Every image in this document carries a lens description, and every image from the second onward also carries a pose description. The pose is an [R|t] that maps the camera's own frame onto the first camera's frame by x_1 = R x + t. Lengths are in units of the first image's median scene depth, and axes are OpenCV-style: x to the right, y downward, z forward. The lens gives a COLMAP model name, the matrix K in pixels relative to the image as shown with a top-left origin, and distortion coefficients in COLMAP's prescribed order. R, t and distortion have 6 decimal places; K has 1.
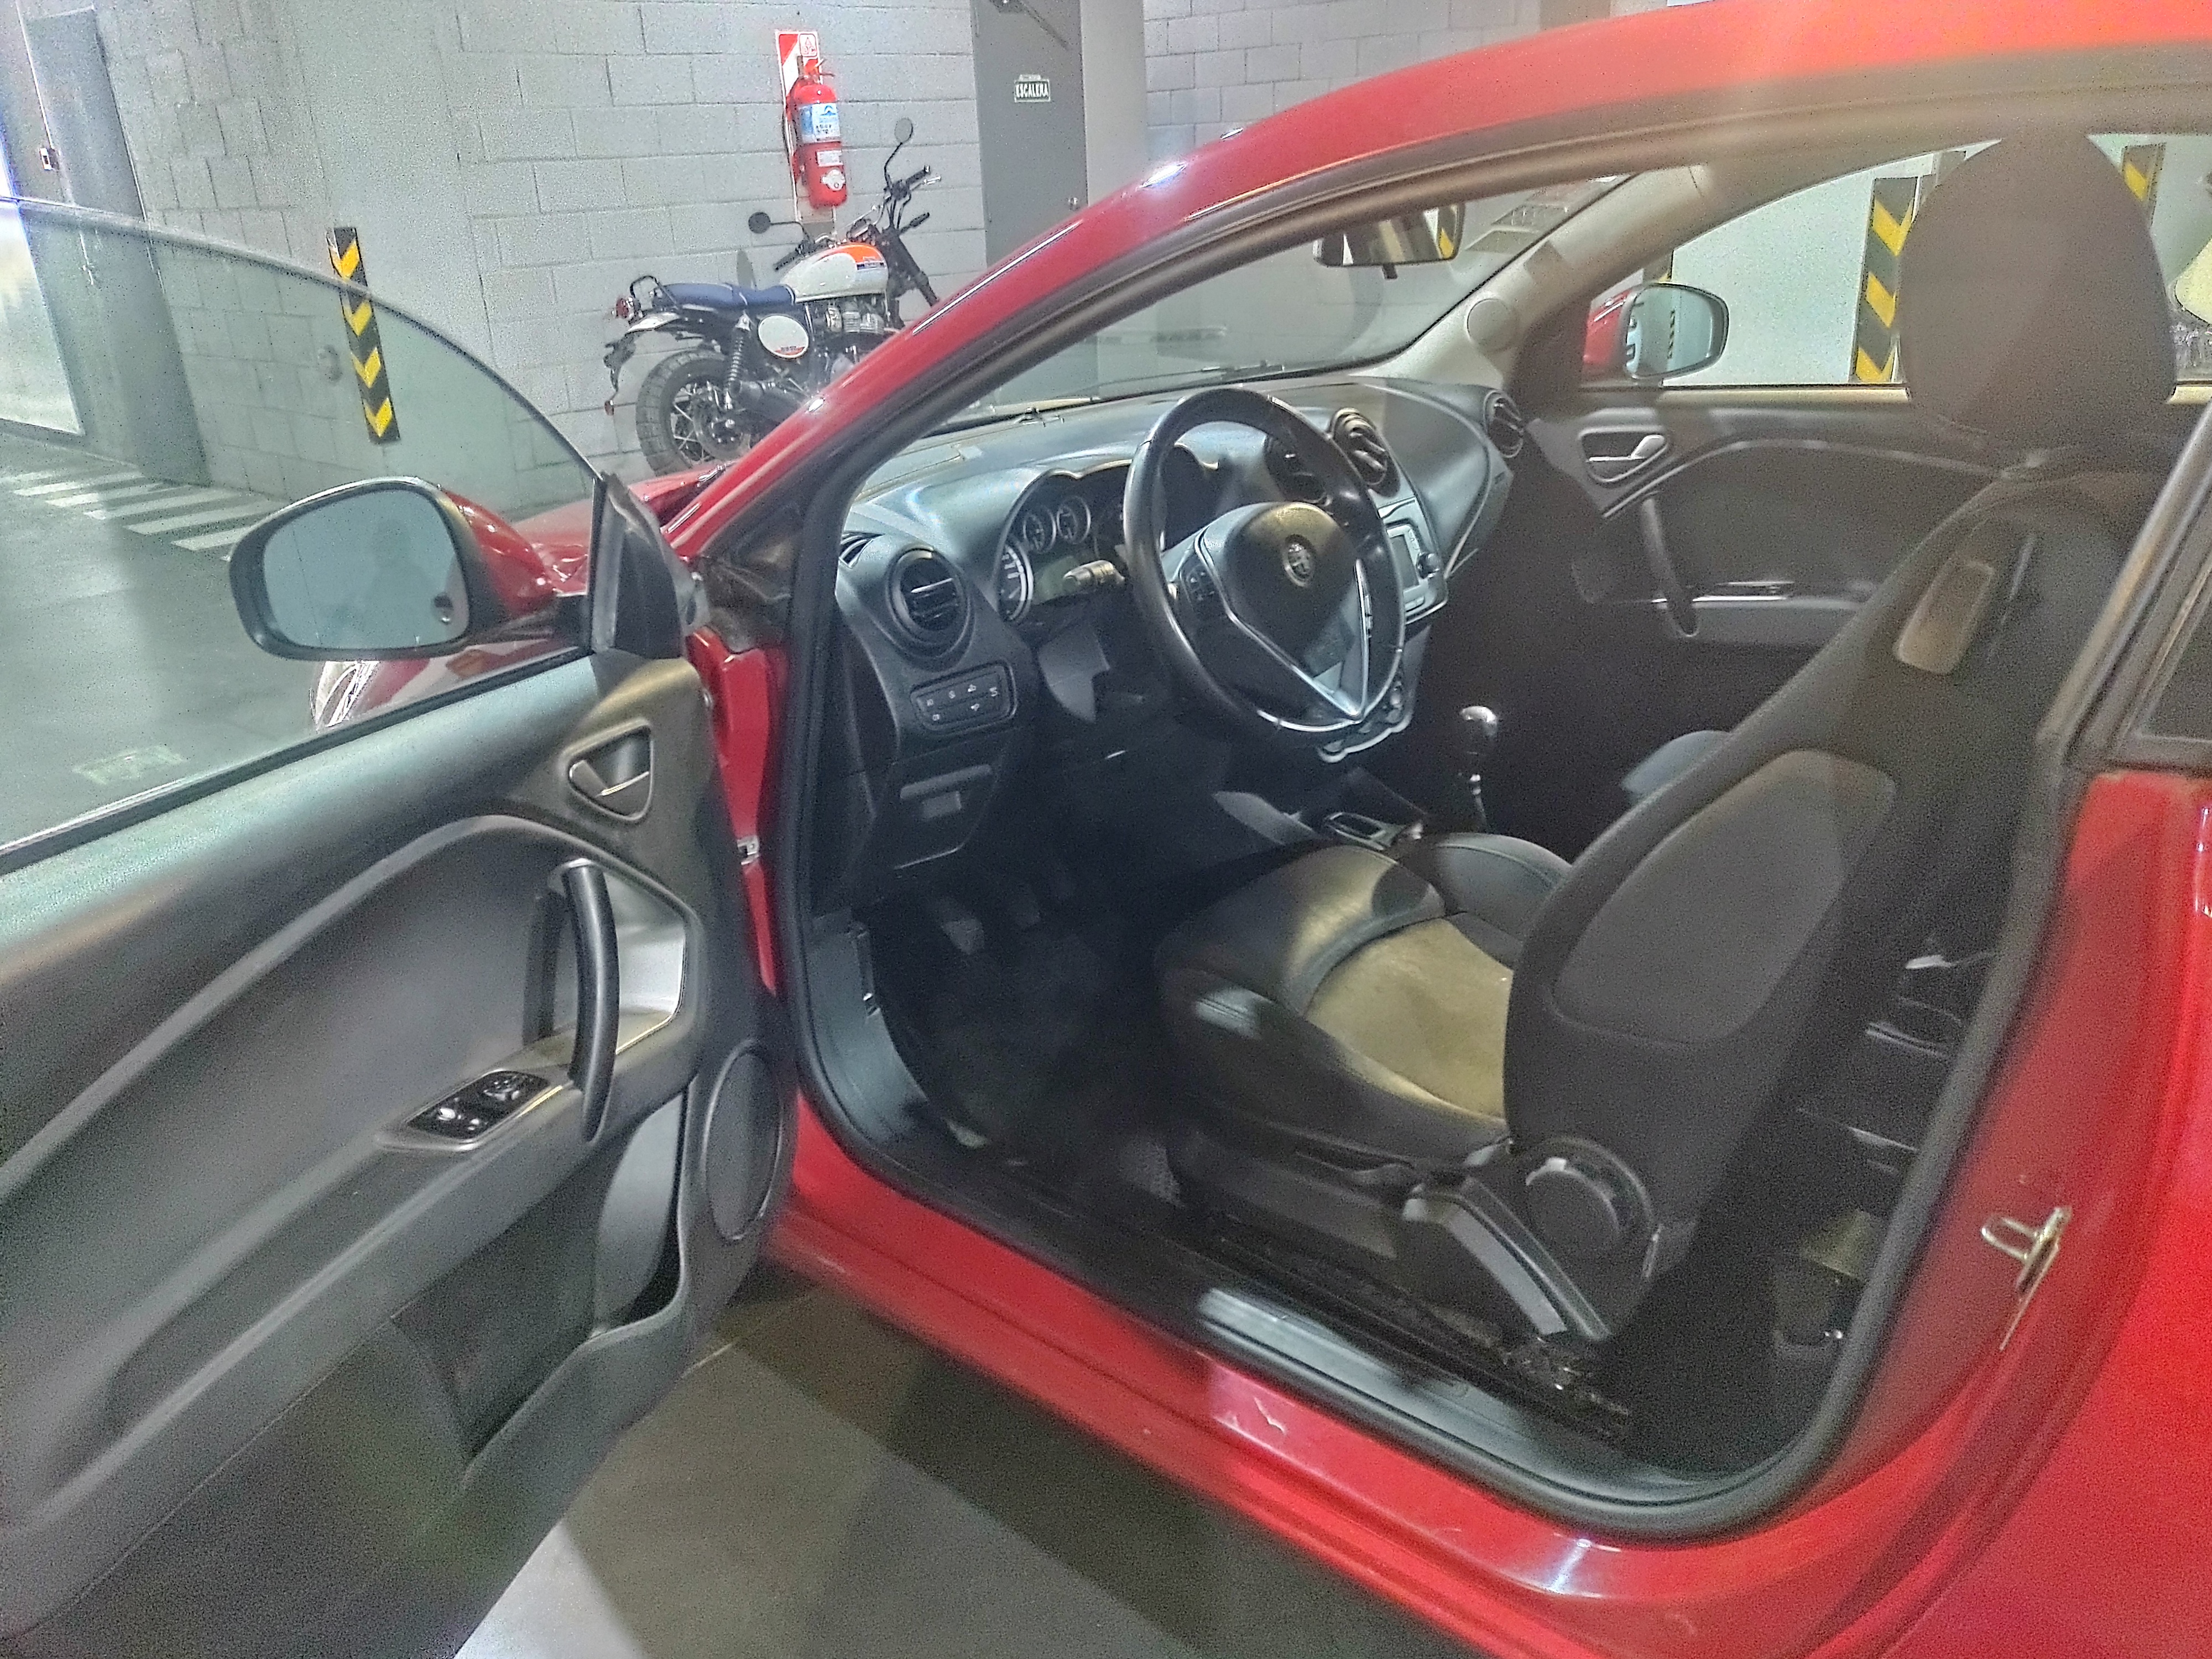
lens RADIAL K [[1674.7, 0, 1106.0], [0, 1674.7, 829.5], [0, 0, 1]] dist [0.053226, -0.092983]
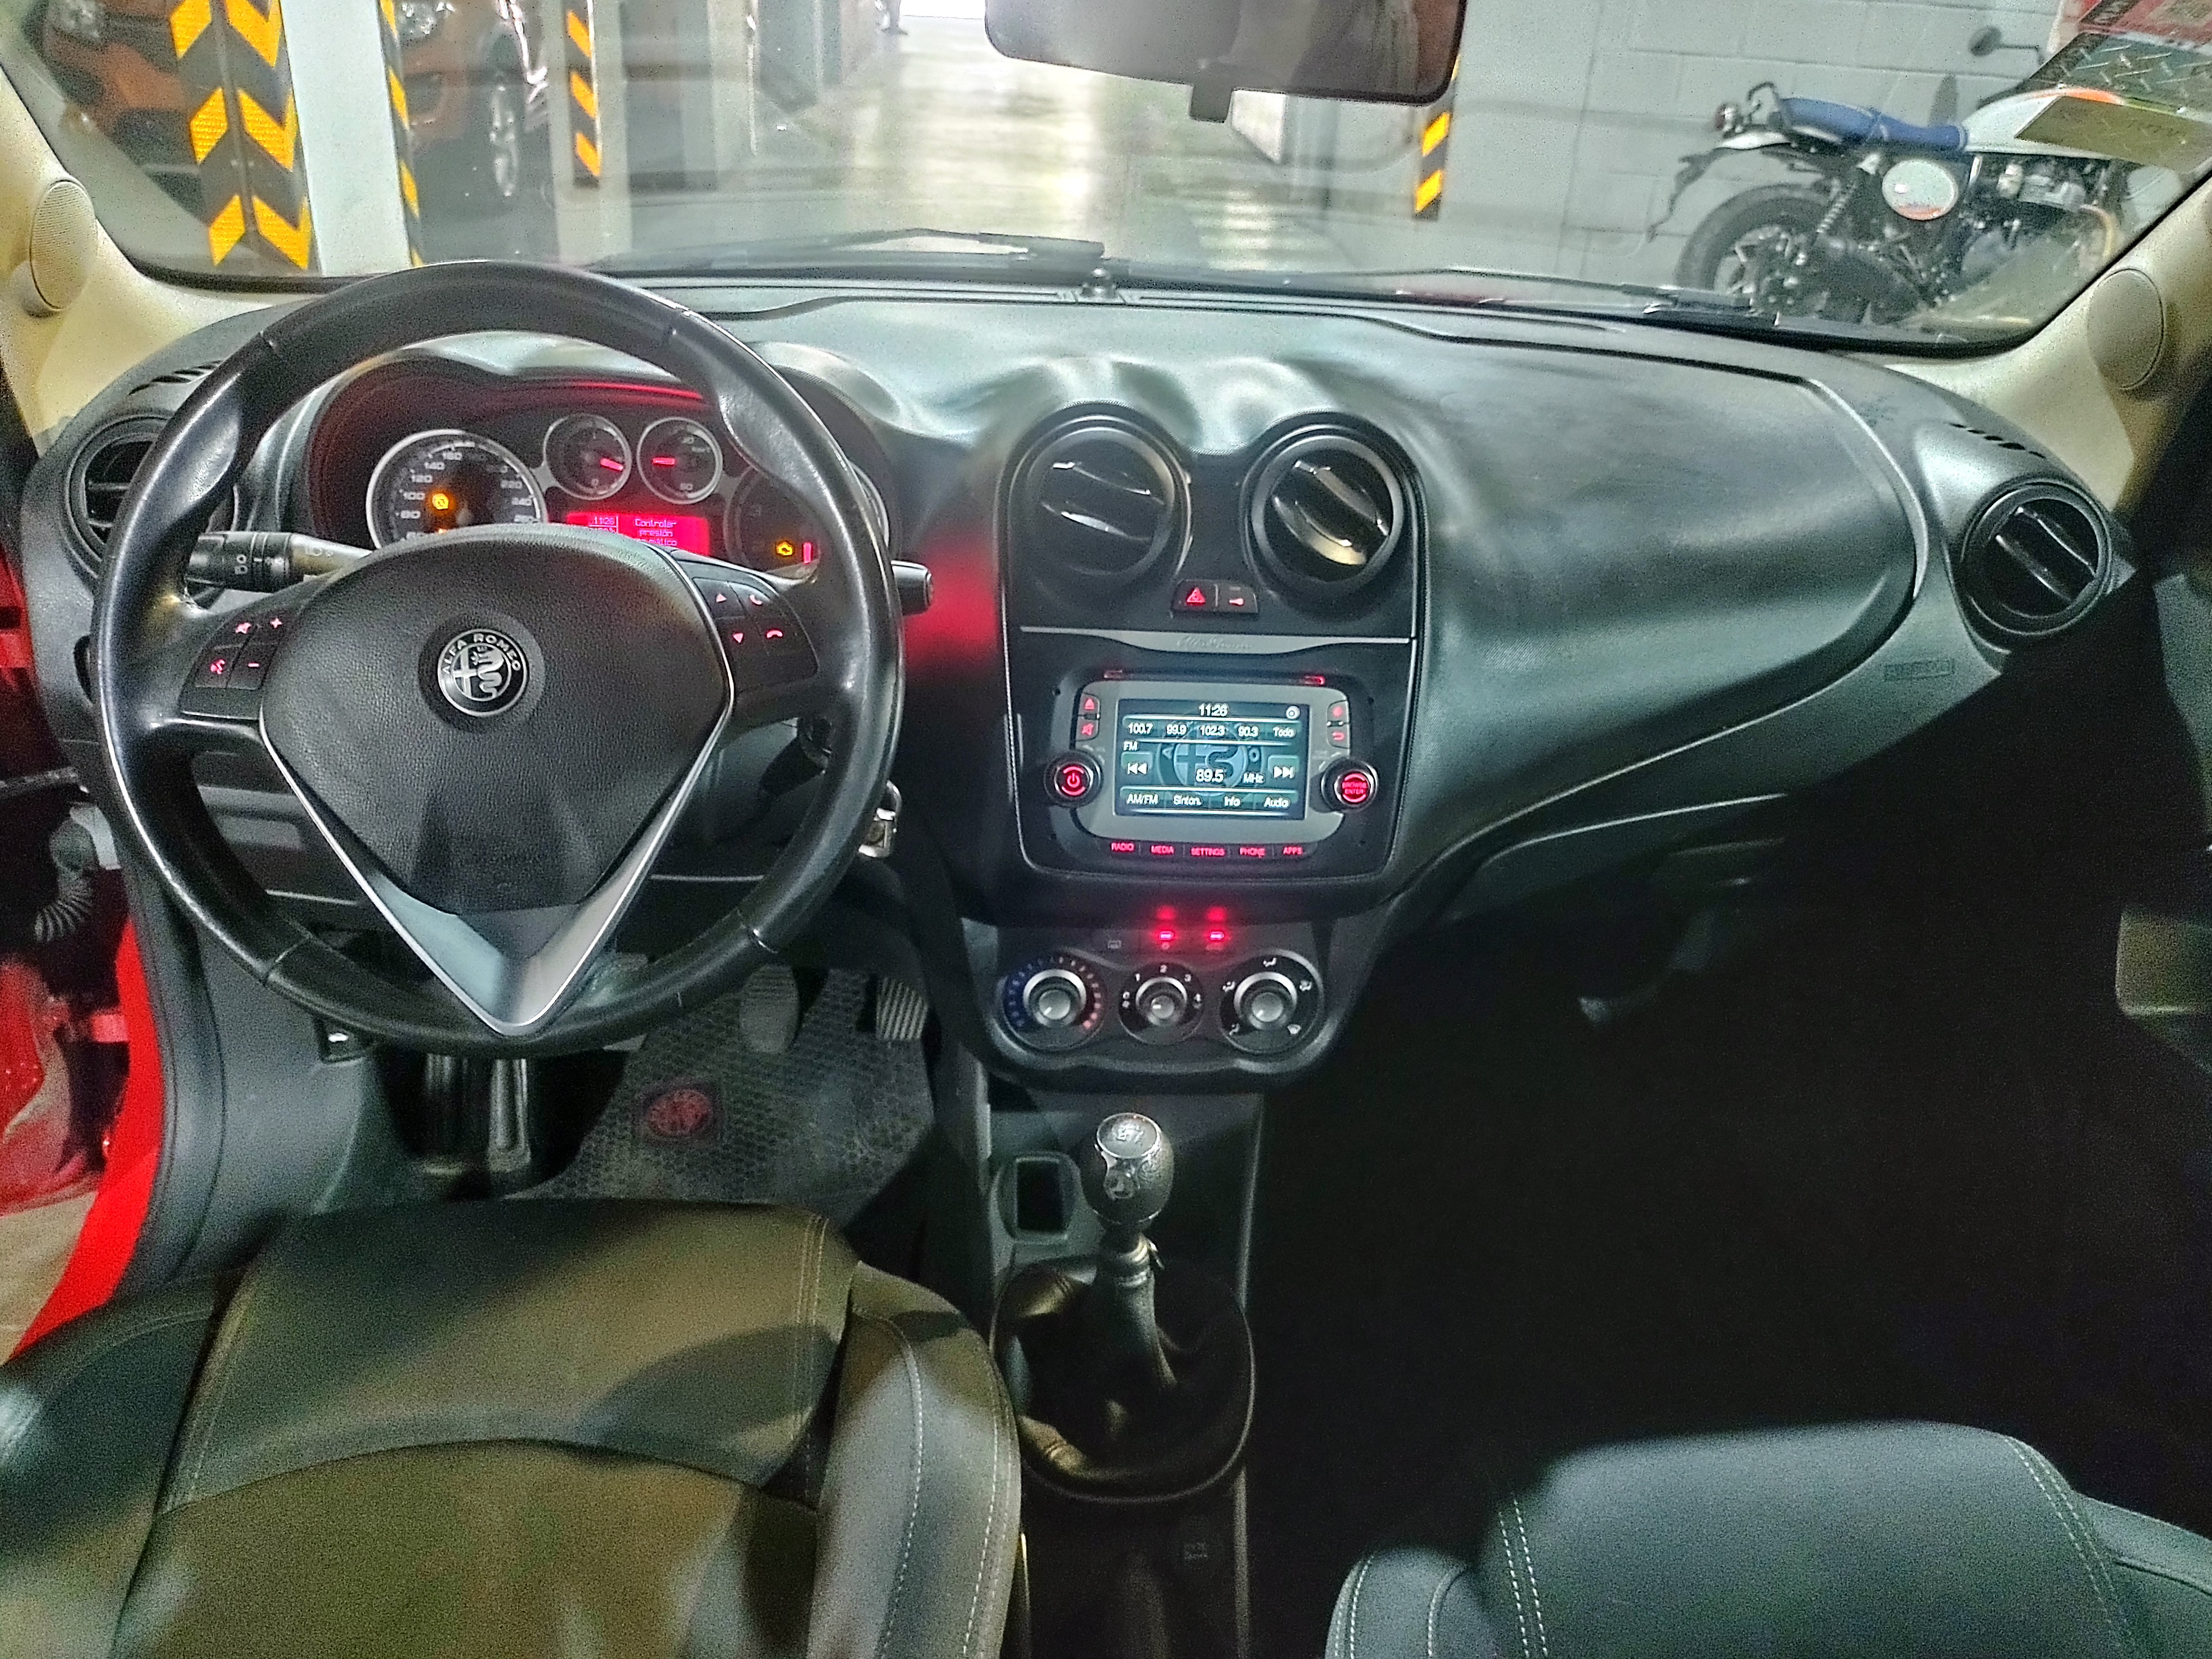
lens RADIAL K [[1674.7, 0, 1106.0], [0, 1674.7, 829.5], [0, 0, 1]] dist [0.053226, -0.092983]
pose [[0.703077, 0.405019, -0.584502, 0.124859], [-0.344582, 0.913047, 0.218192, -0.067607], [0.622050, 0.048003, 0.781505, 0.183240]]
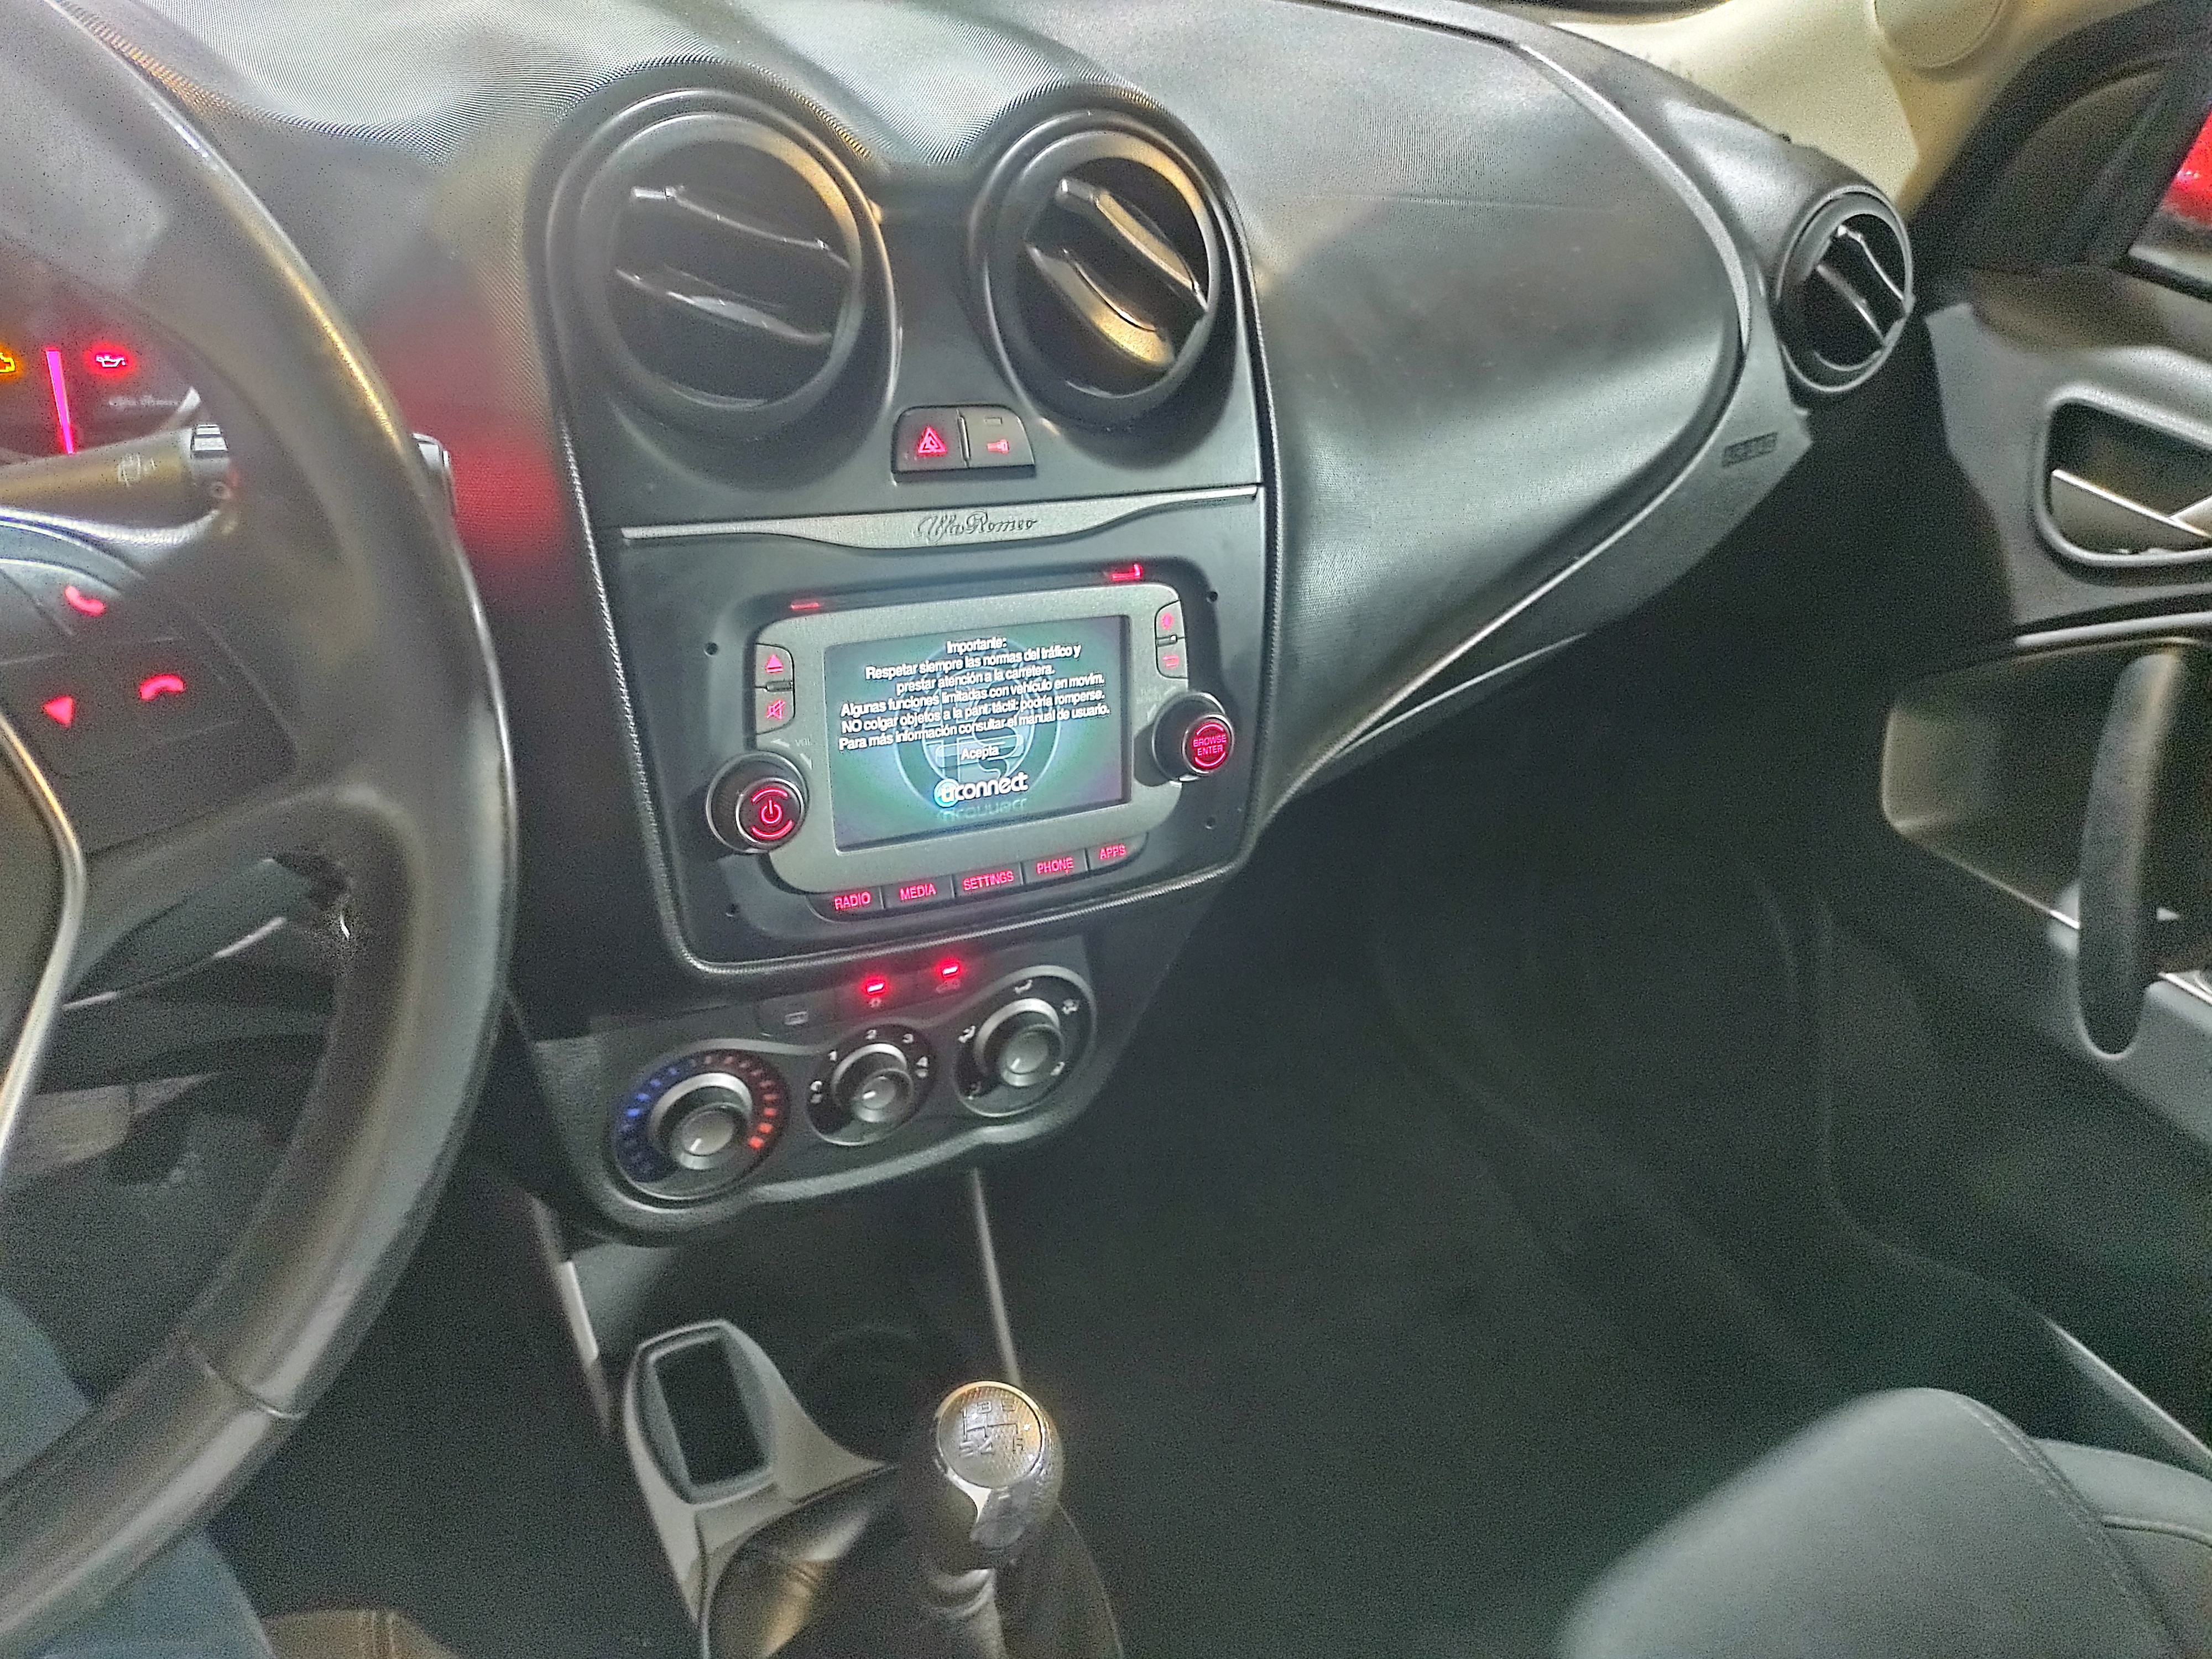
lens RADIAL K [[1674.7, 0, 1106.0], [0, 1674.7, 829.5], [0, 0, 1]] dist [0.053226, -0.092983]
pose [[0.915173, 0.368856, -0.162491, 0.069305], [-0.324498, 0.913394, 0.245790, -0.062980], [0.239080, -0.172212, 0.955607, 0.219638]]
